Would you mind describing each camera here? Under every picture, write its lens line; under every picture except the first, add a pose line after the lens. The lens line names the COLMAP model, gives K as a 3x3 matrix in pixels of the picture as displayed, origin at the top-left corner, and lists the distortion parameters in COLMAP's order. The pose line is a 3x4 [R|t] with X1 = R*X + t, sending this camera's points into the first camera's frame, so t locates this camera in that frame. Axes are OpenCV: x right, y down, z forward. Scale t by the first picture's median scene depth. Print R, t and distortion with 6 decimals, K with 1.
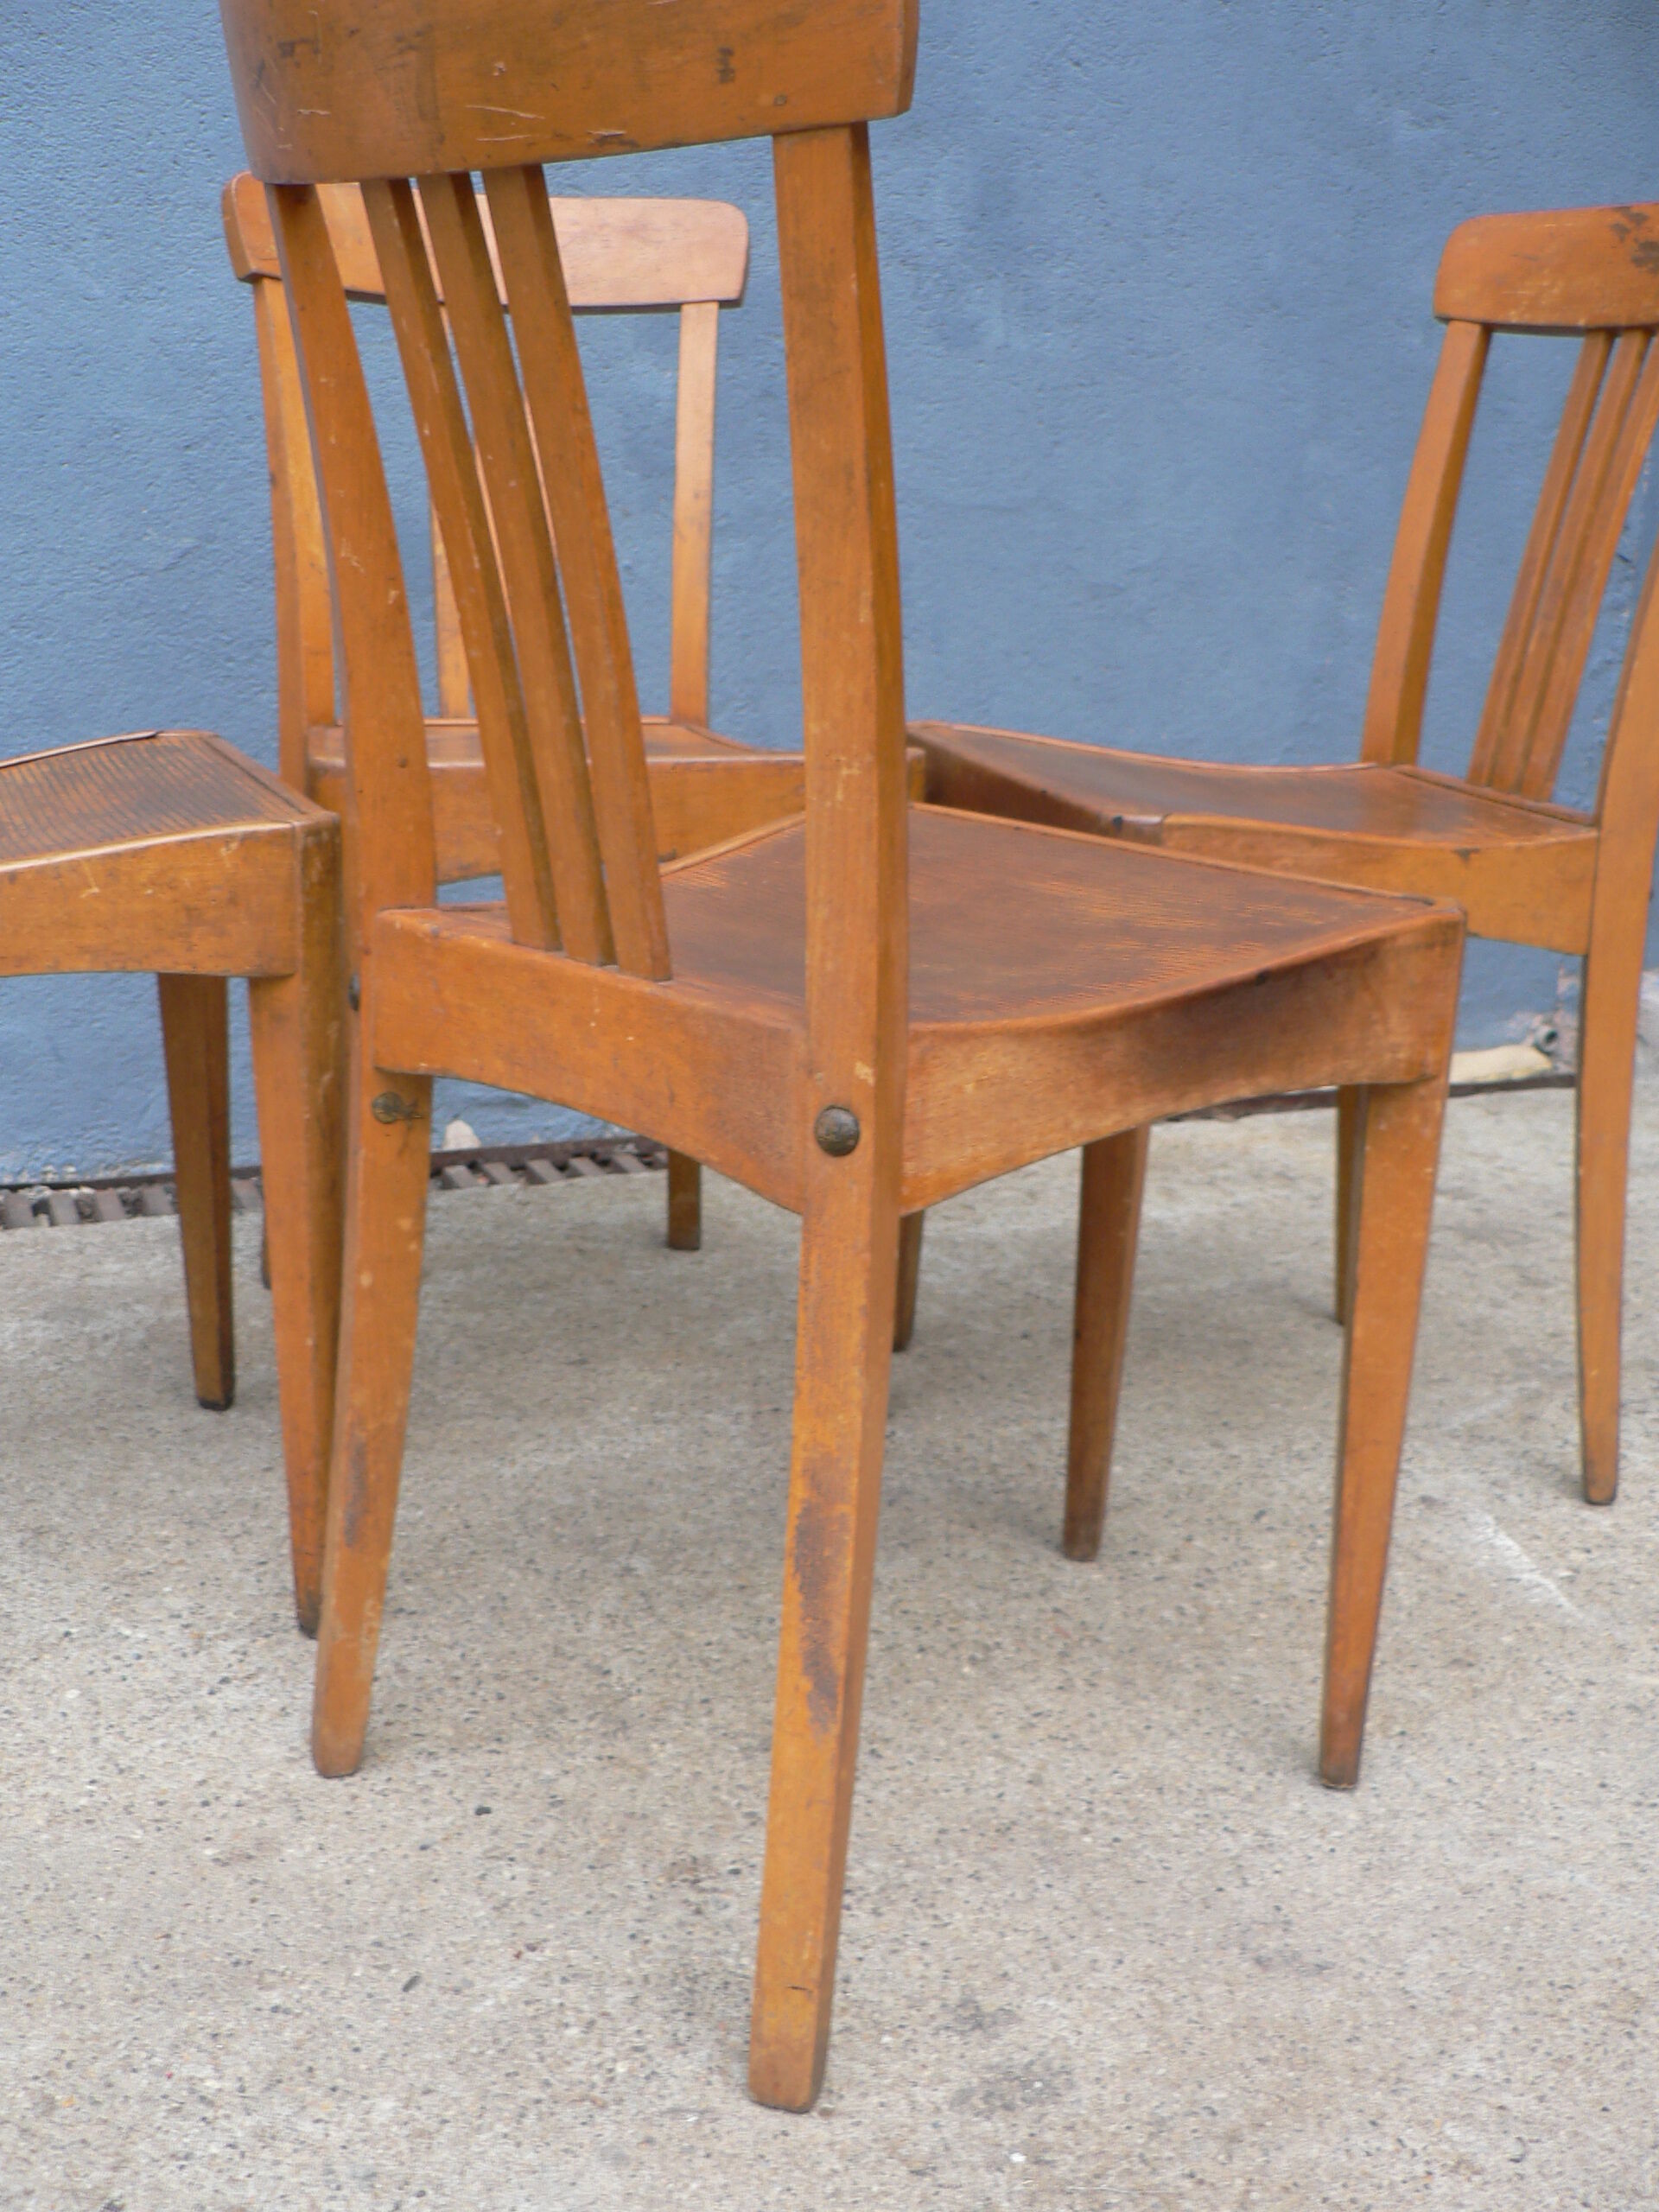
lens RADIAL K [[2428.0, 0, 820.6], [0, 2428.0, 1162.2], [0, 0, 1]] dist [-0.197942, 0.215049]
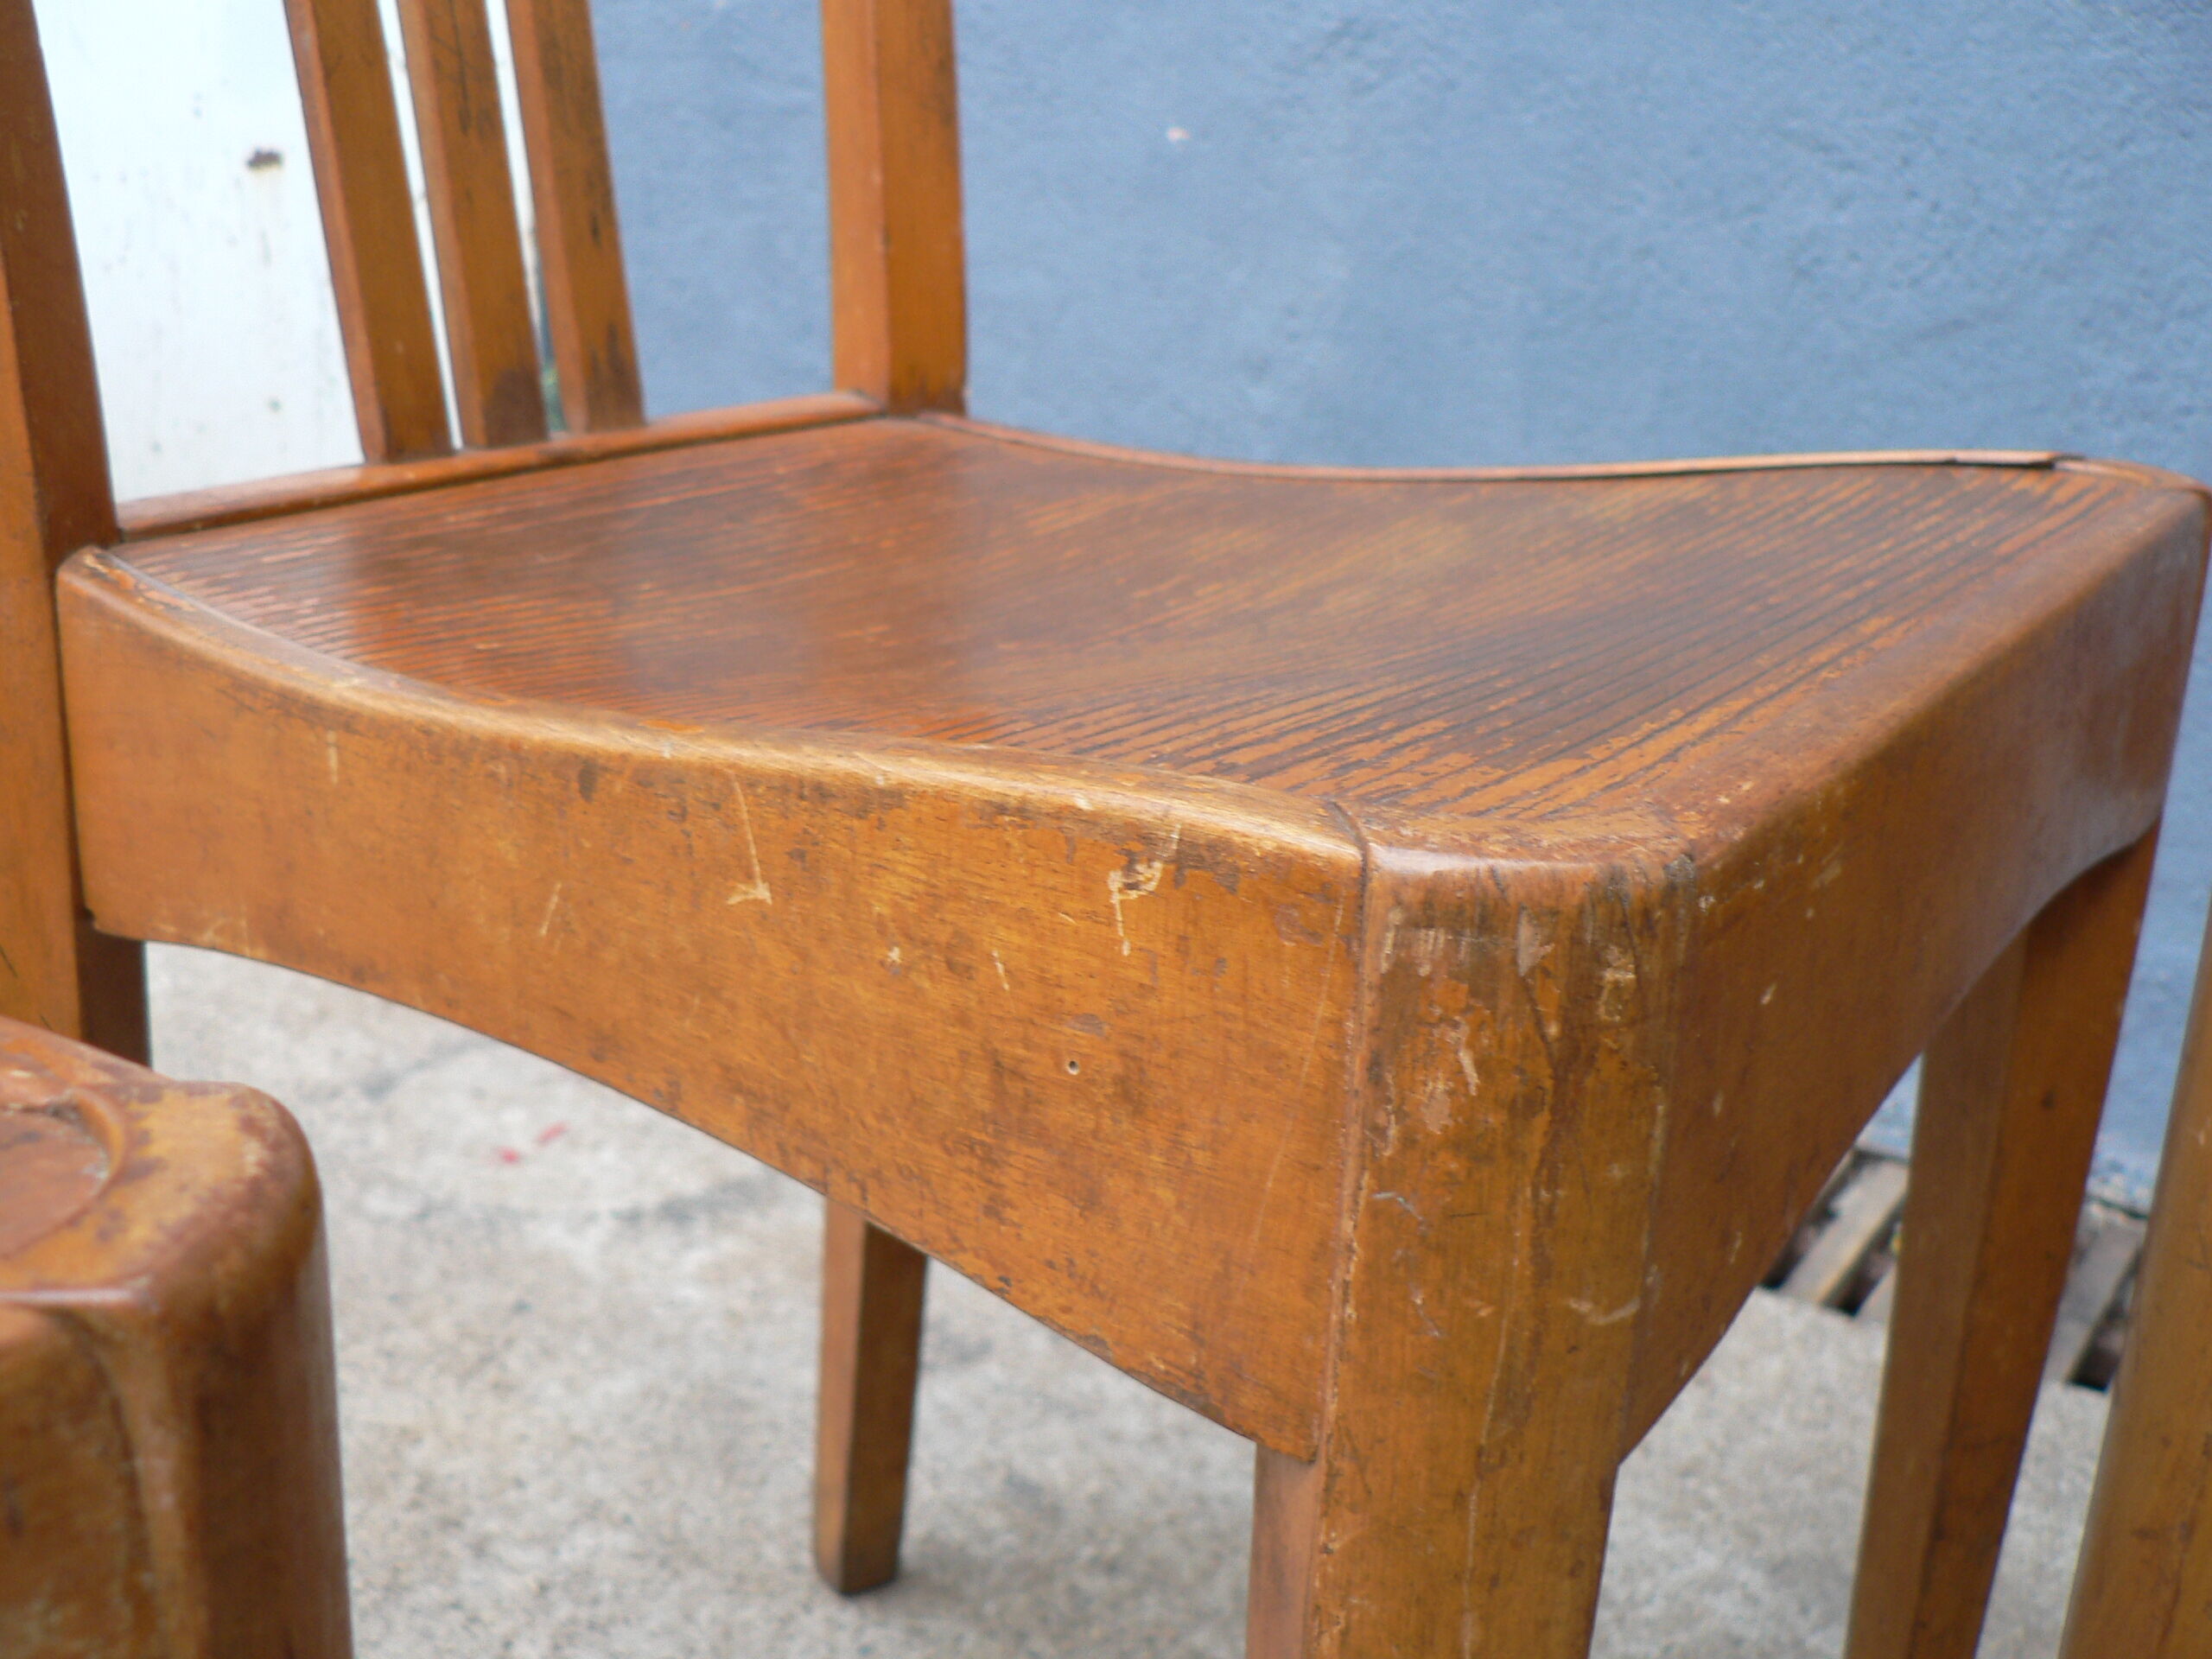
lens RADIAL K [[2411.4, 0, 1079.3], [0, 2411.4, 829.6], [0, 0, 1]] dist [-0.209855, 0.253679]
pose [[0.534284, 0.249124, -0.807761, -0.041302], [-0.265172, 0.956745, 0.119677, -0.110211], [0.802636, 0.150254, 0.577234, 0.581930]]
